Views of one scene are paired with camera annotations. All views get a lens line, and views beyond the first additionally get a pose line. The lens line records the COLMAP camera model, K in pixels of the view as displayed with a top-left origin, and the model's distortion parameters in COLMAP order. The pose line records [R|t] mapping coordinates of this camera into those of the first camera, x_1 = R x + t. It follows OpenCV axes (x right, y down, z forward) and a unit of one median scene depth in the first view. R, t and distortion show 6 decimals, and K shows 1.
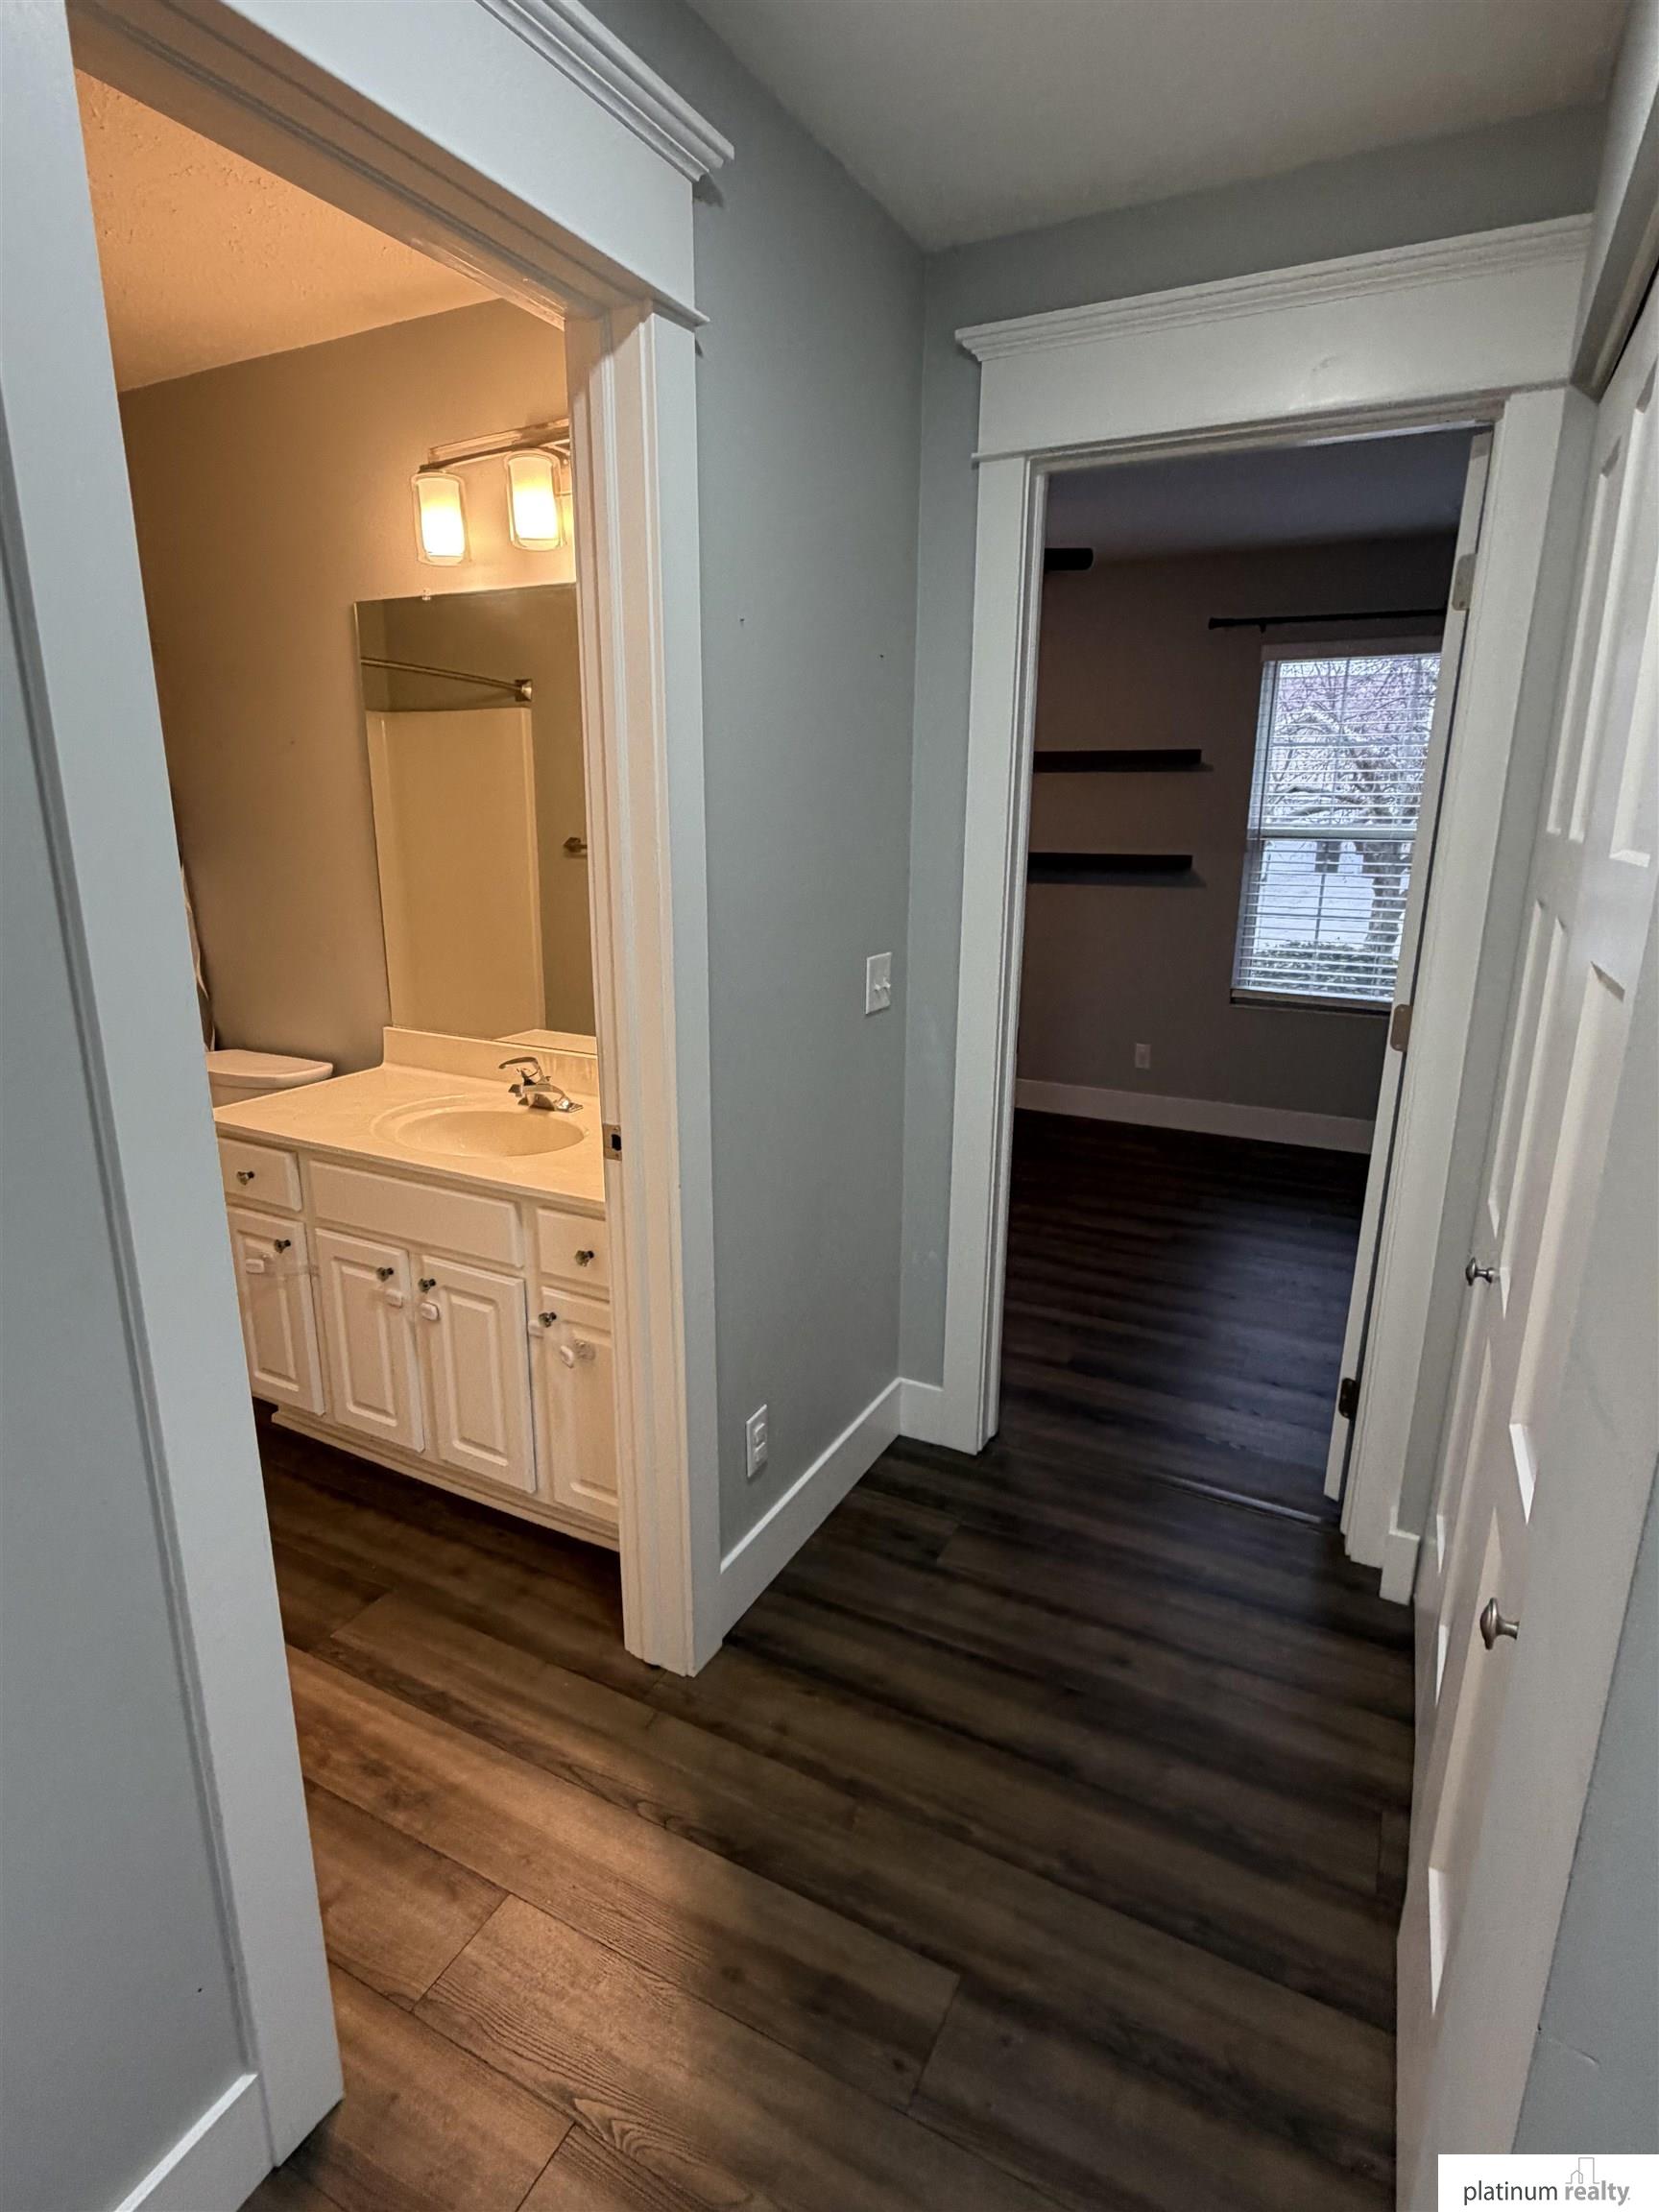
lens RADIAL K [[1149.9, 0, 829.5], [0, 1149.9, 1106.0], [0, 0, 1]] dist [0.003693, 0.000897]
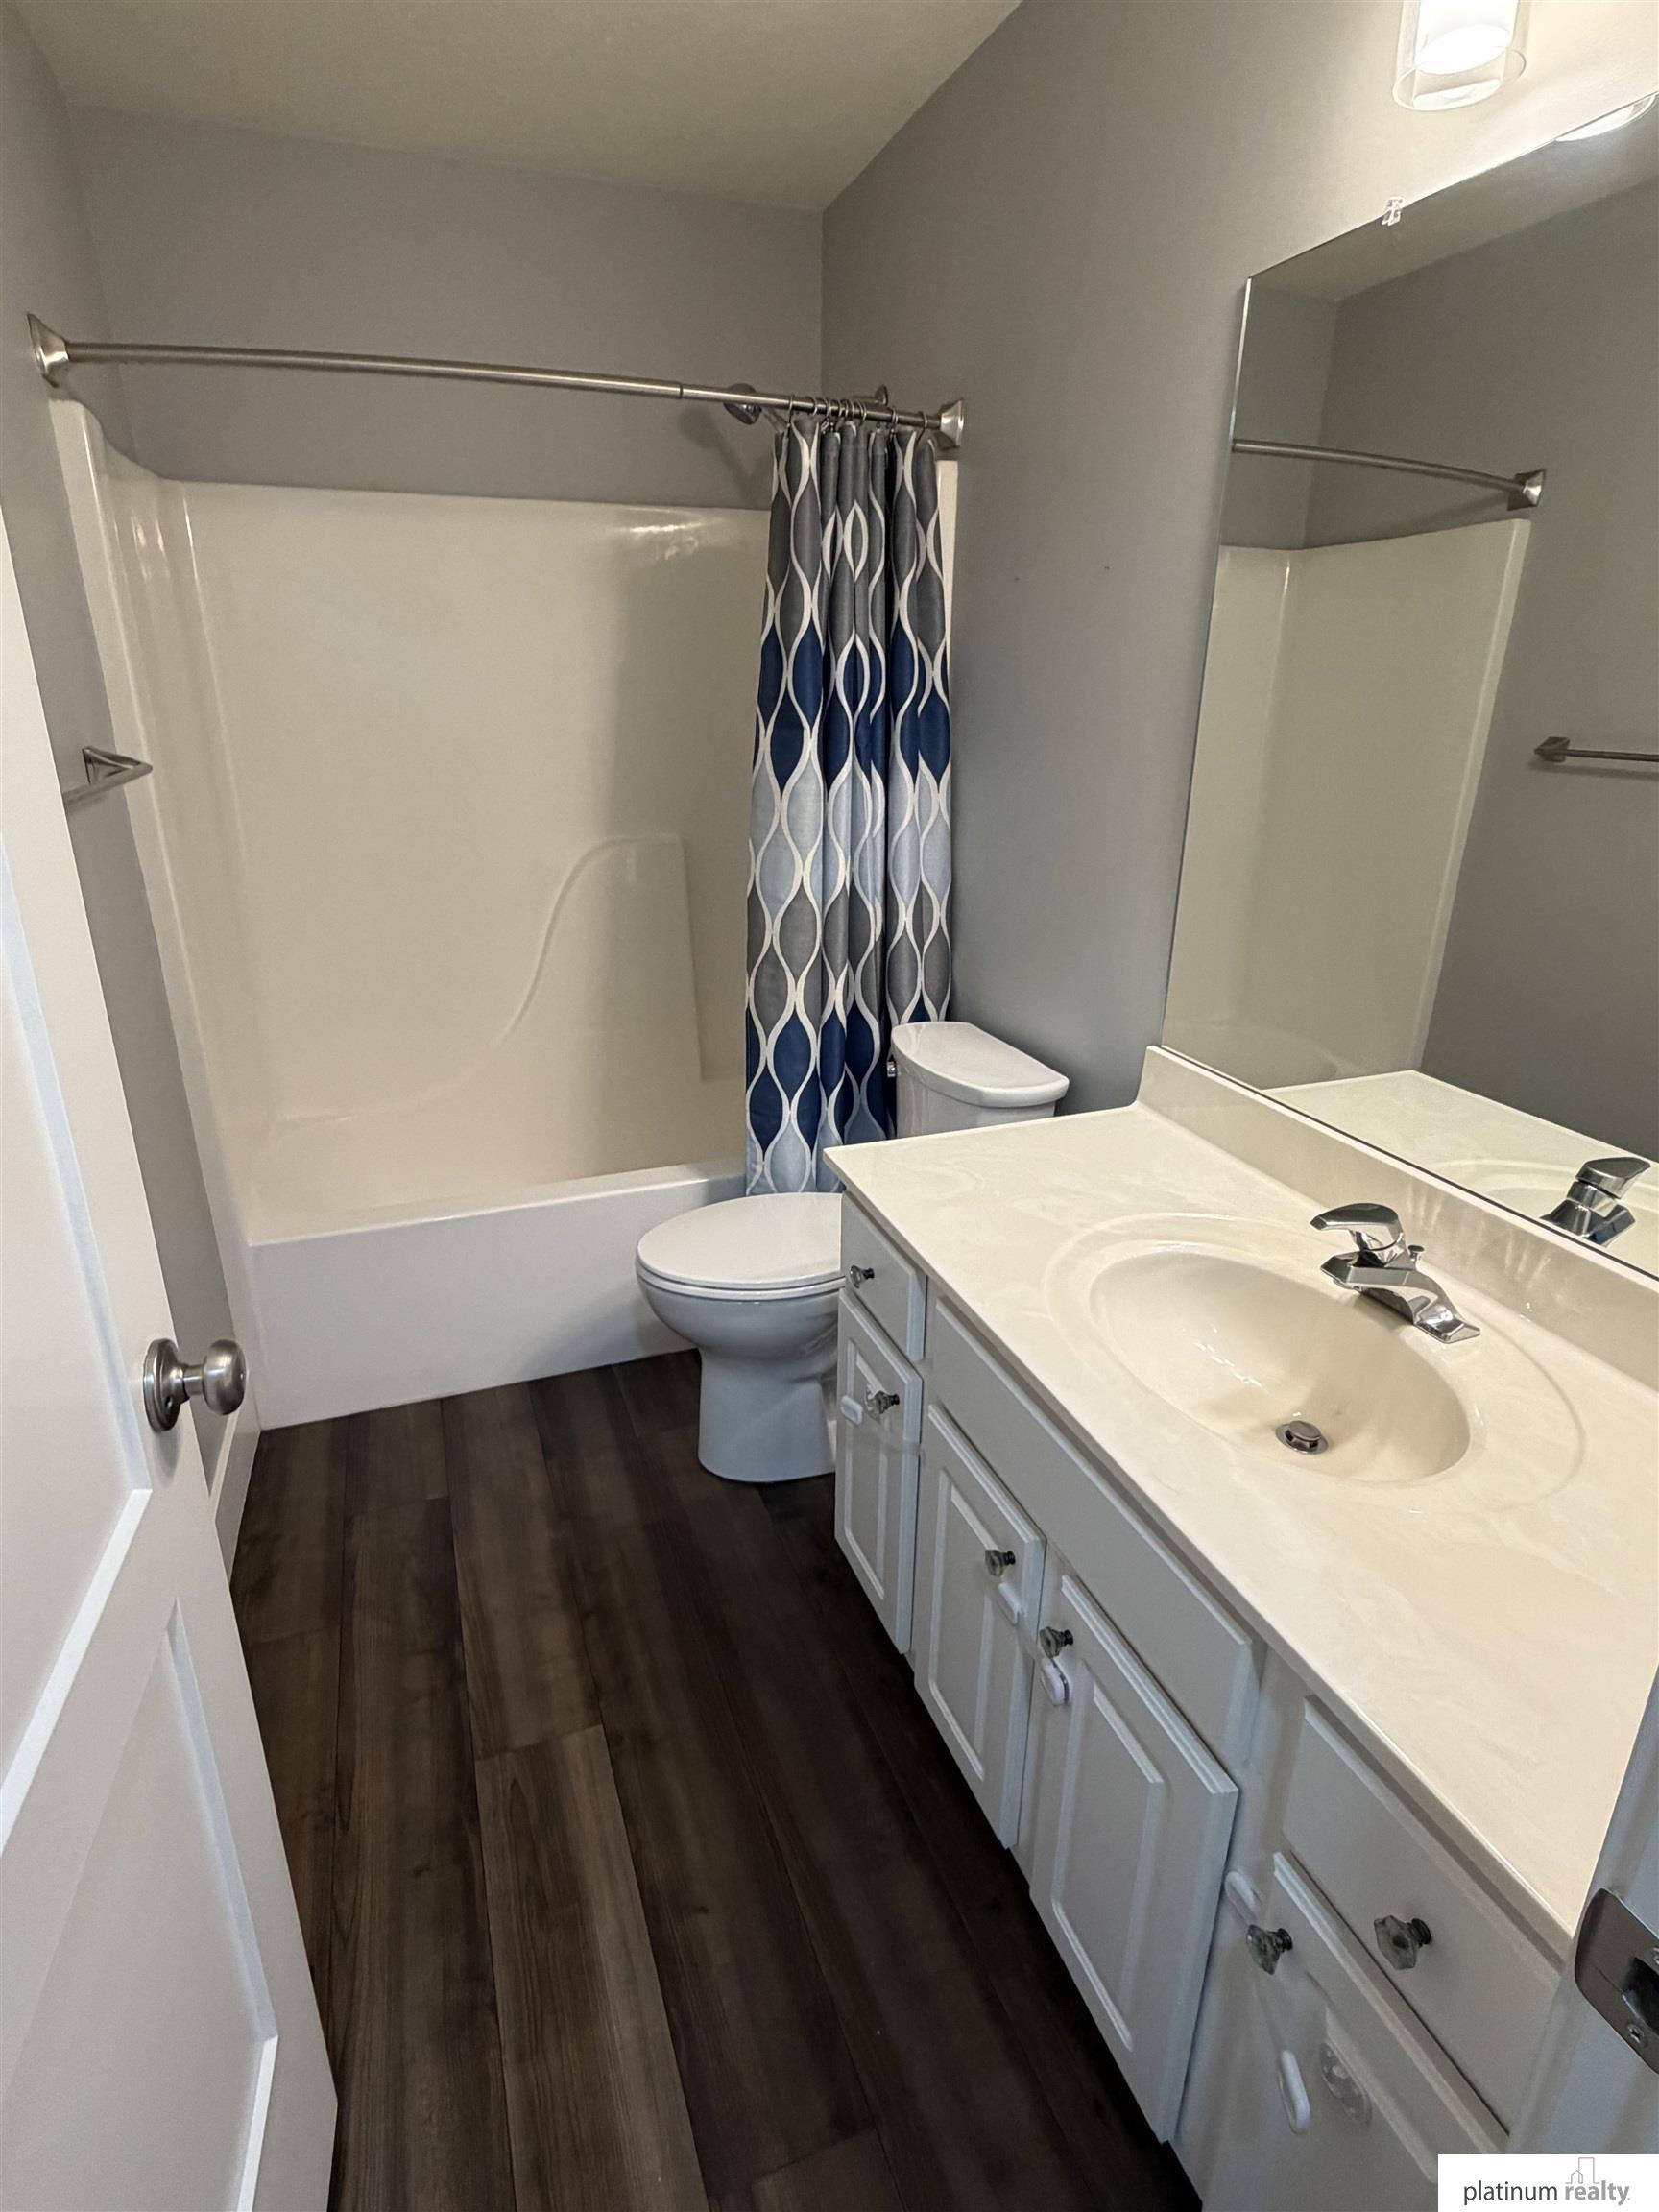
lens RADIAL K [[1149.9, 0, 829.5], [0, 1149.9, 1106.0], [0, 0, 1]] dist [0.003693, 0.000897]
pose [[0.748626, 0.227332, -0.622800, -0.147599], [-0.175446, 0.973817, 0.144568, -0.112778], [0.639358, 0.001041, 0.768909, 0.494642]]
